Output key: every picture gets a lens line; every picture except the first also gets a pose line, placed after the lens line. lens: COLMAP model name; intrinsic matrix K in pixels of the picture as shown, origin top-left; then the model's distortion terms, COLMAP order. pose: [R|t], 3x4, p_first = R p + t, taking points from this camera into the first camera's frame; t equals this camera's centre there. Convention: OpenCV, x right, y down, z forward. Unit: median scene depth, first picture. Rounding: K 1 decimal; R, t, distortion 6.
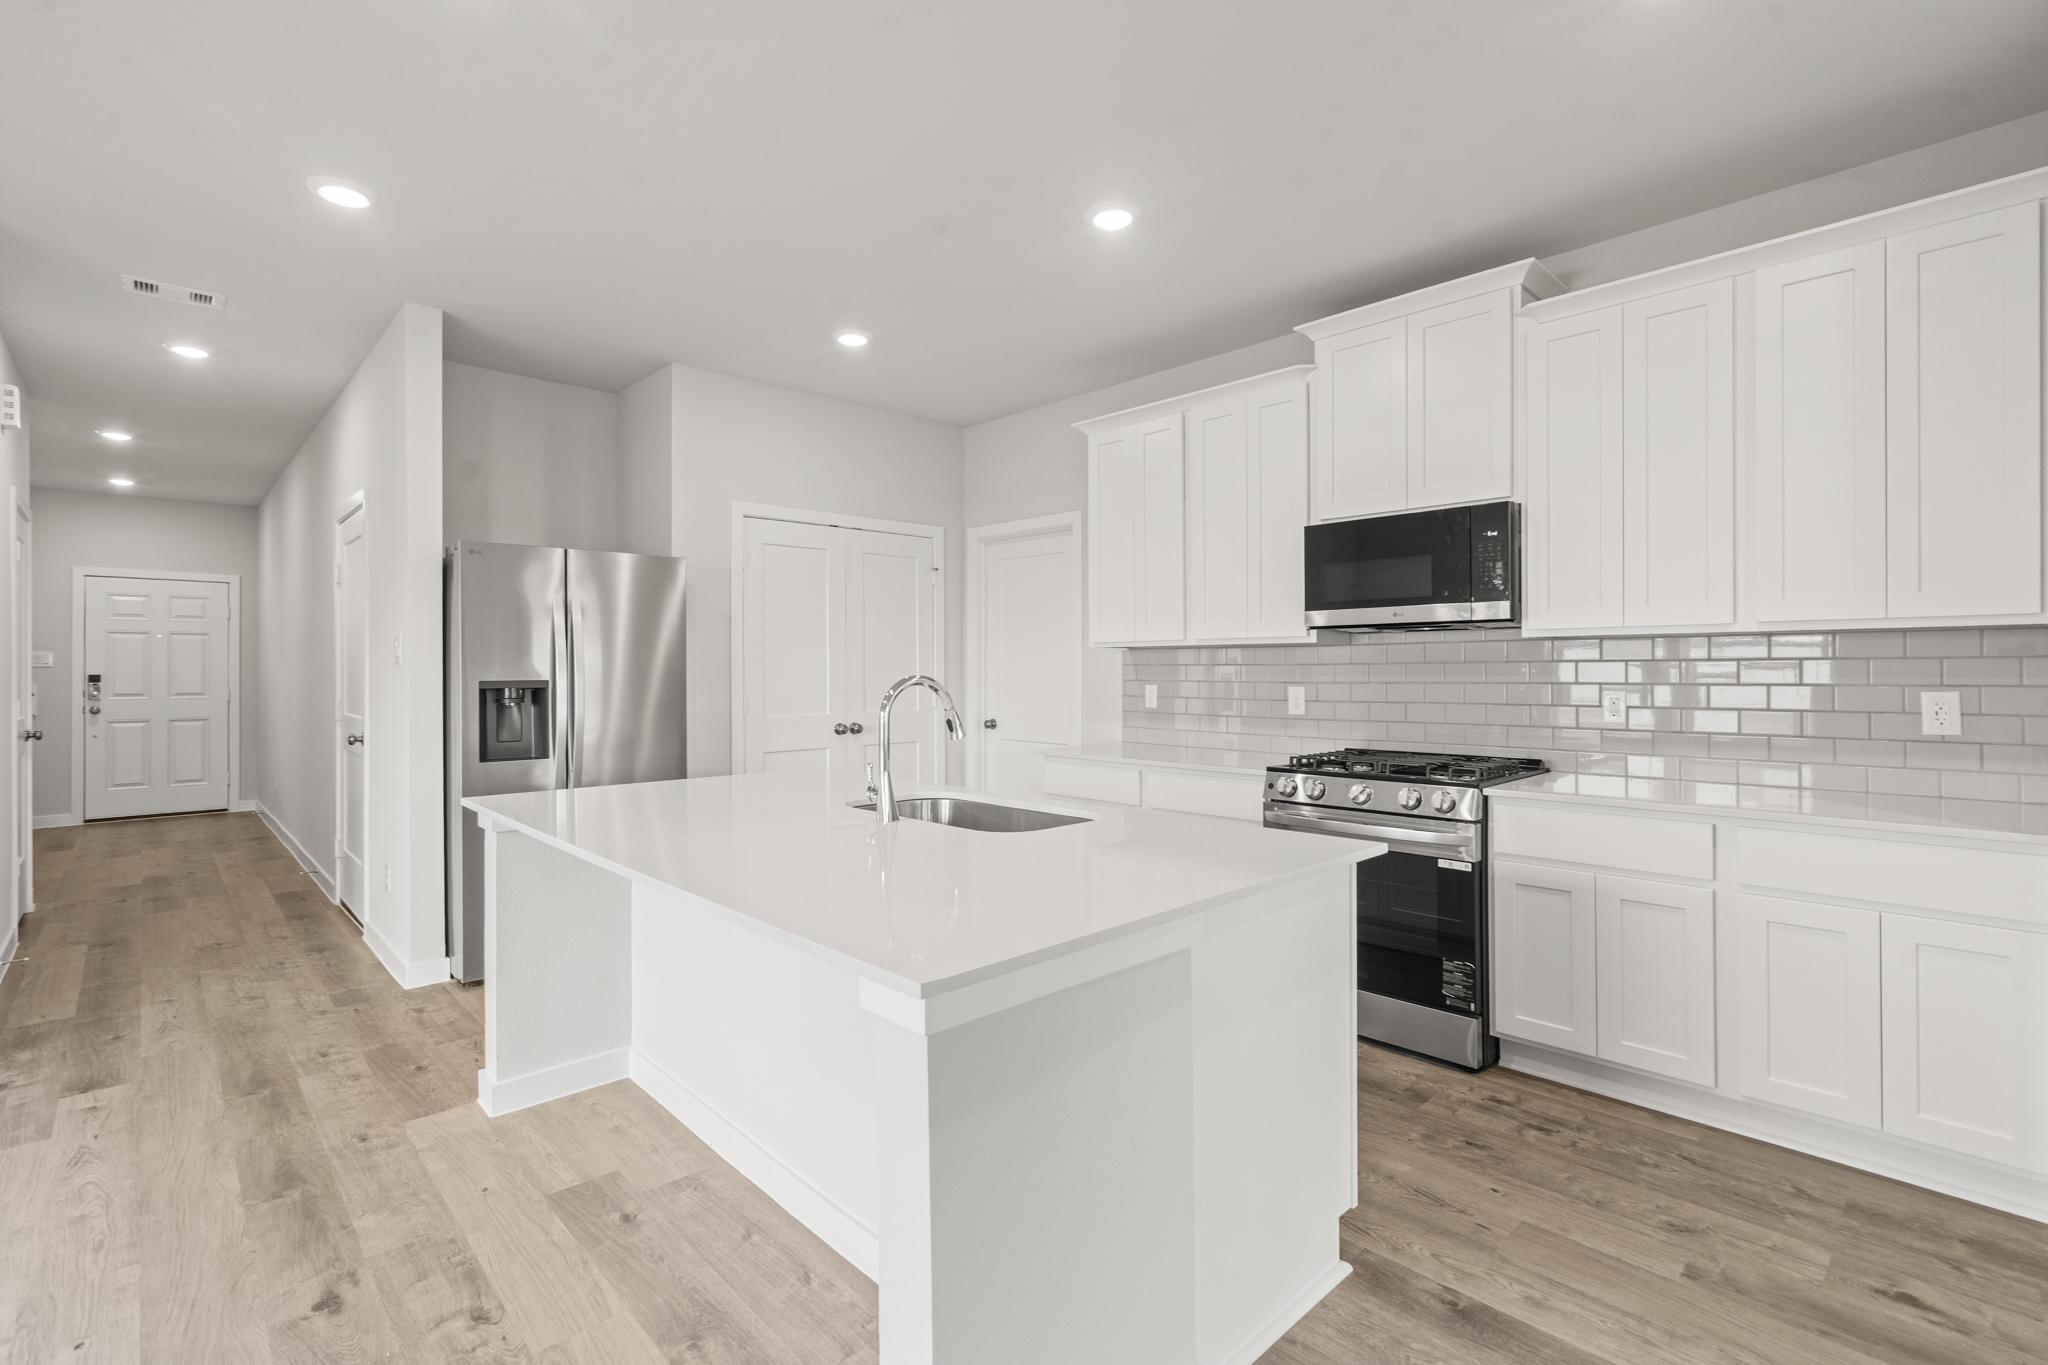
lens RADIAL K [[929.5, 0, 1026.8], [0, 929.5, 668.6], [0, 0, 1]] dist [-0.004584, 0.000987]
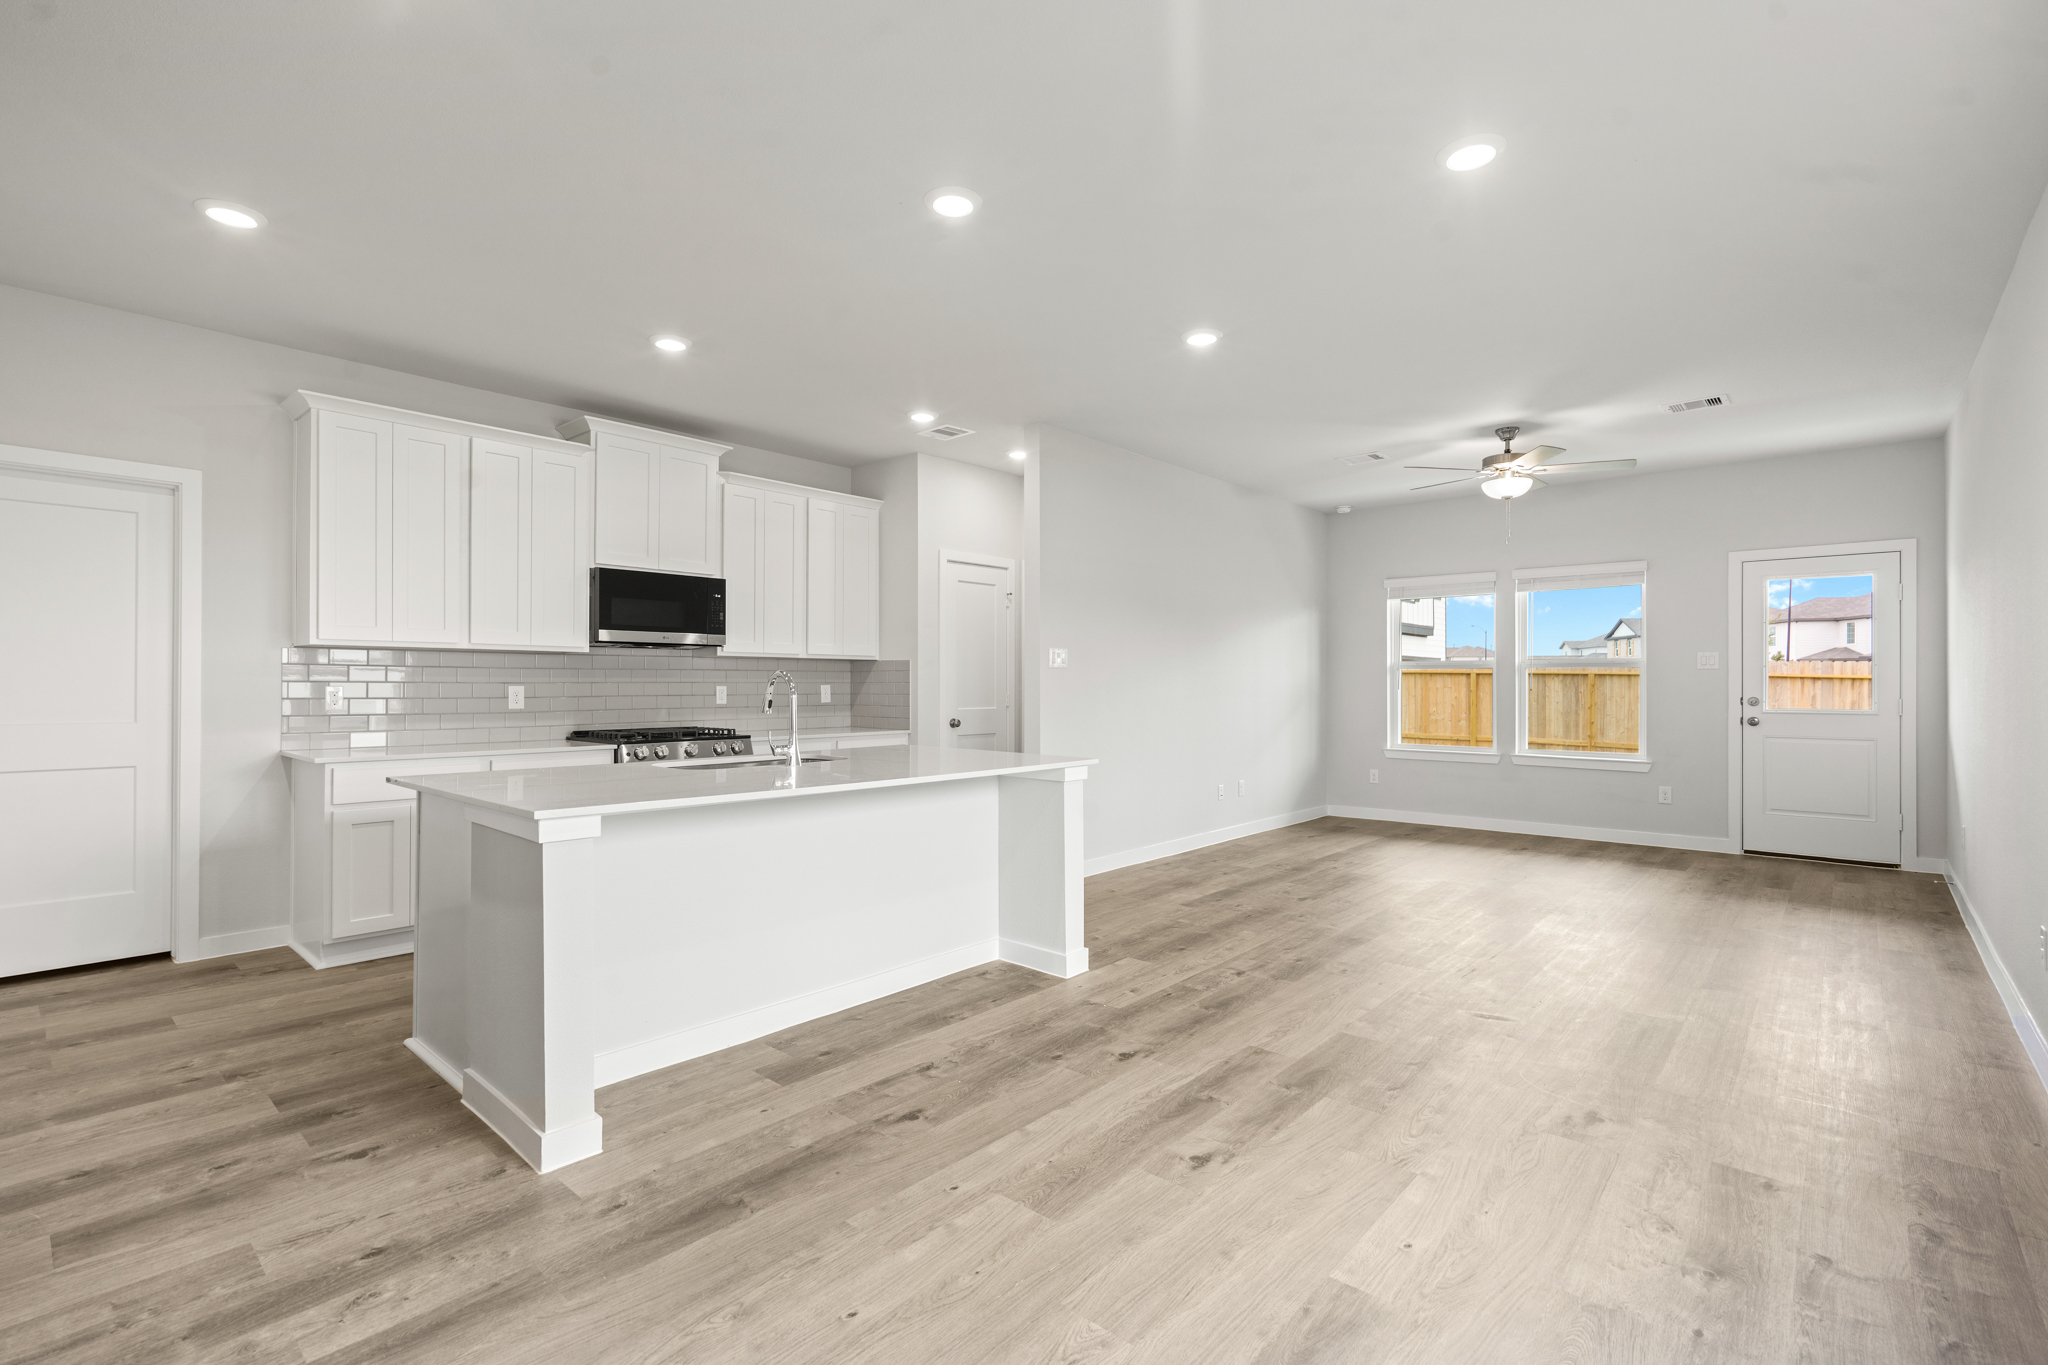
lens RADIAL K [[930.0, 0, 1024.0], [0, 930.0, 682.5], [0, 0, 1]] dist [0.000758, 0.001009]
pose [[-0.079550, 0.005310, 0.996817, -1.237038], [-0.001356, 0.999984, -0.005436, 0.025435], [-0.996830, -0.001784, -0.079542, 0.540824]]
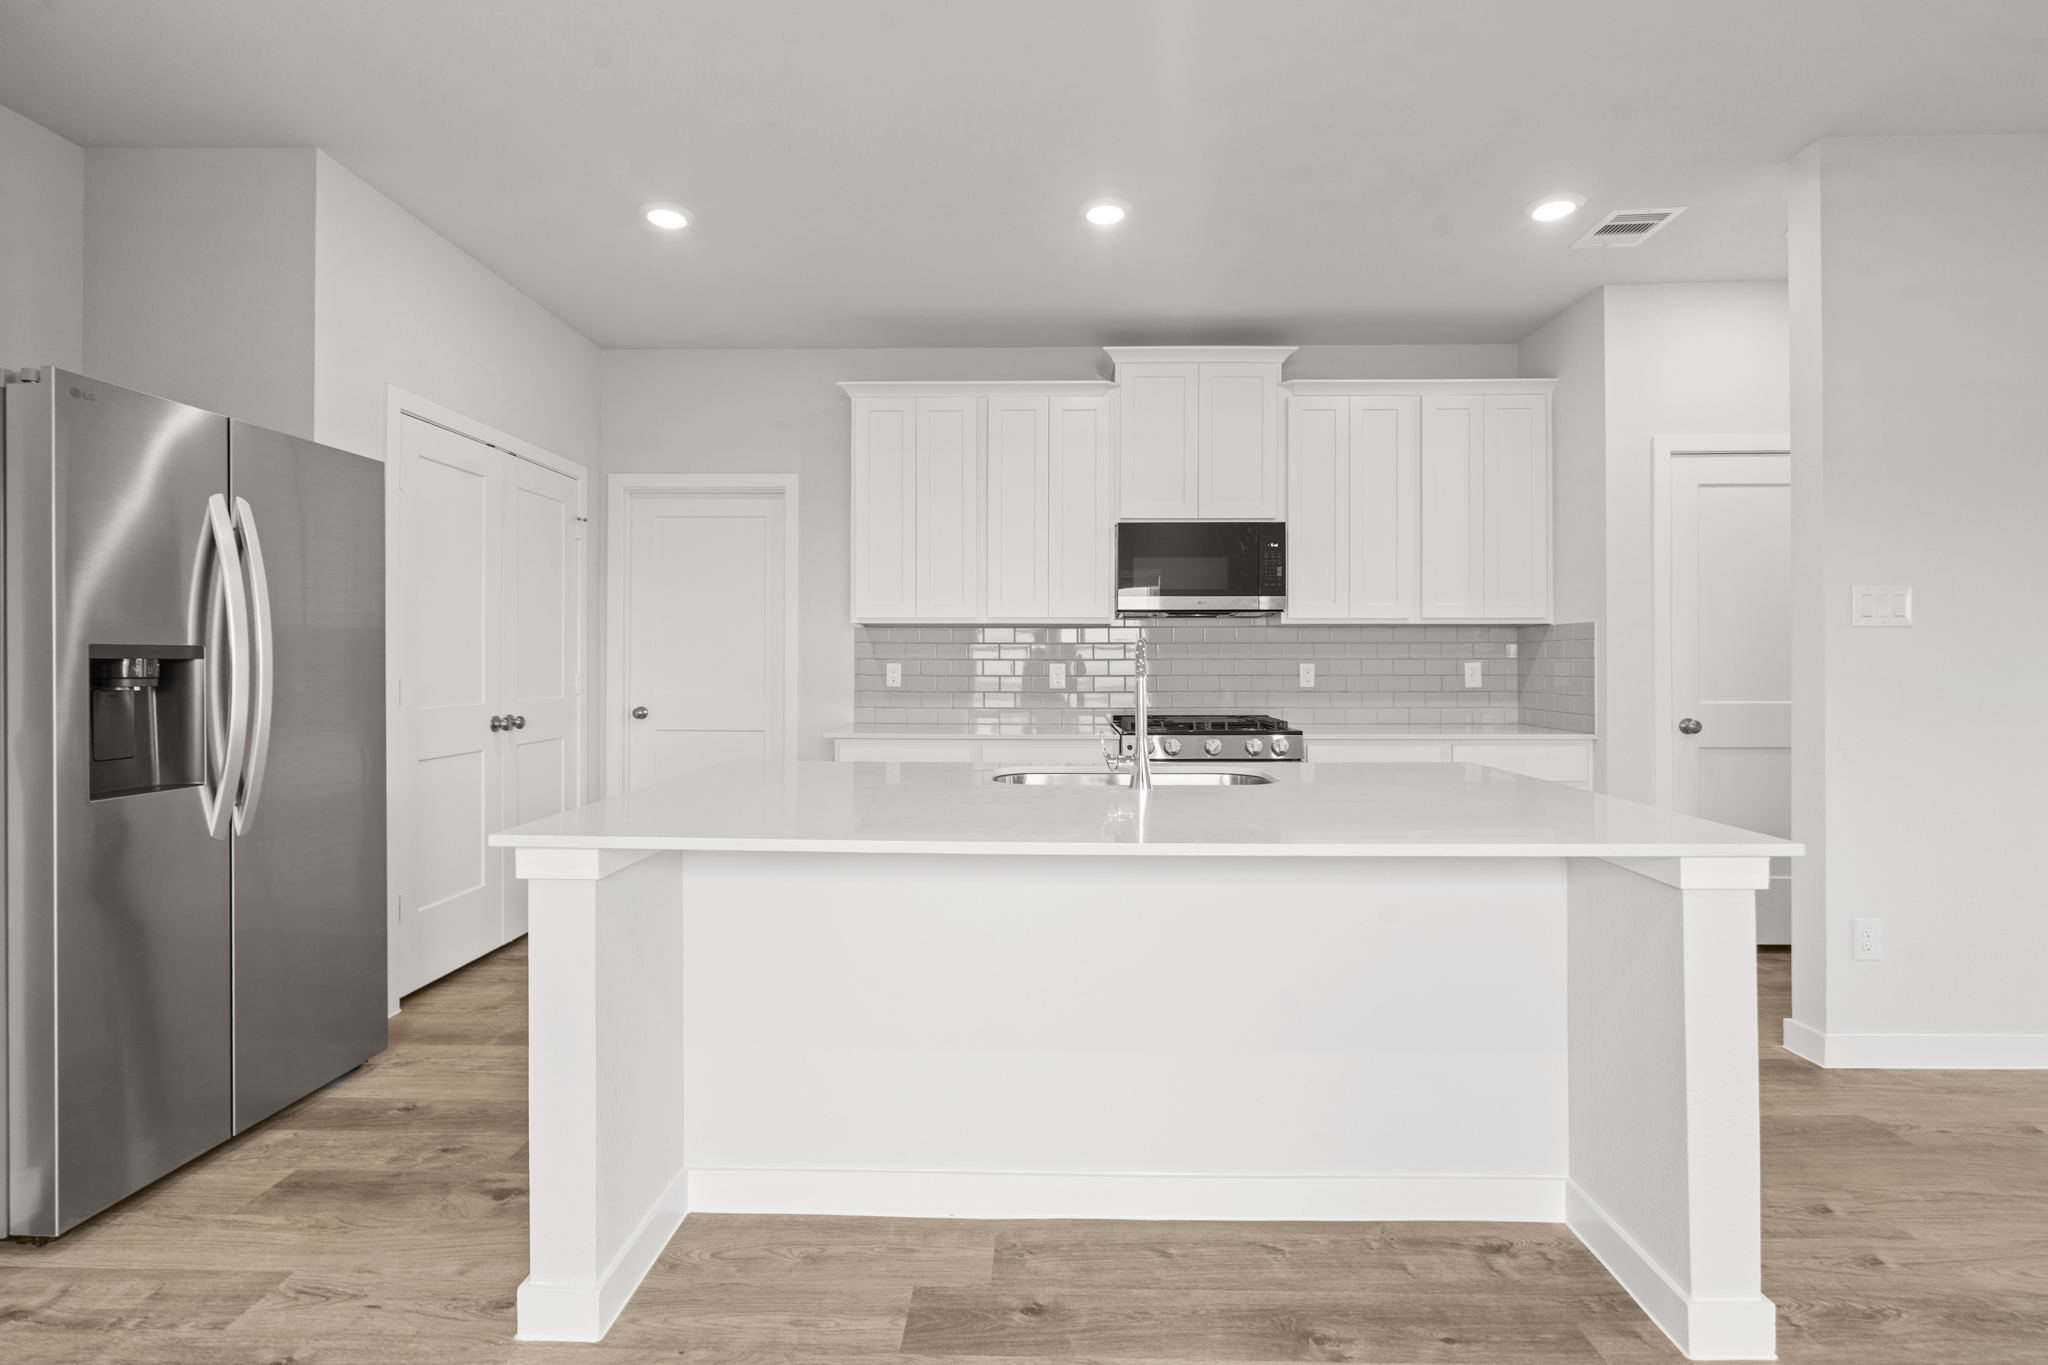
lens RADIAL K [[933.6, 0, 1026.1], [0, 933.6, 660.4], [0, 0, 1]] dist [-0.002944, 0.001093]
pose [[0.706474, 0.005491, 0.707717, -0.667863], [-0.003575, 0.999985, -0.004189, 0.025874], [-0.707730, 0.000429, 0.706483, 0.292659]]
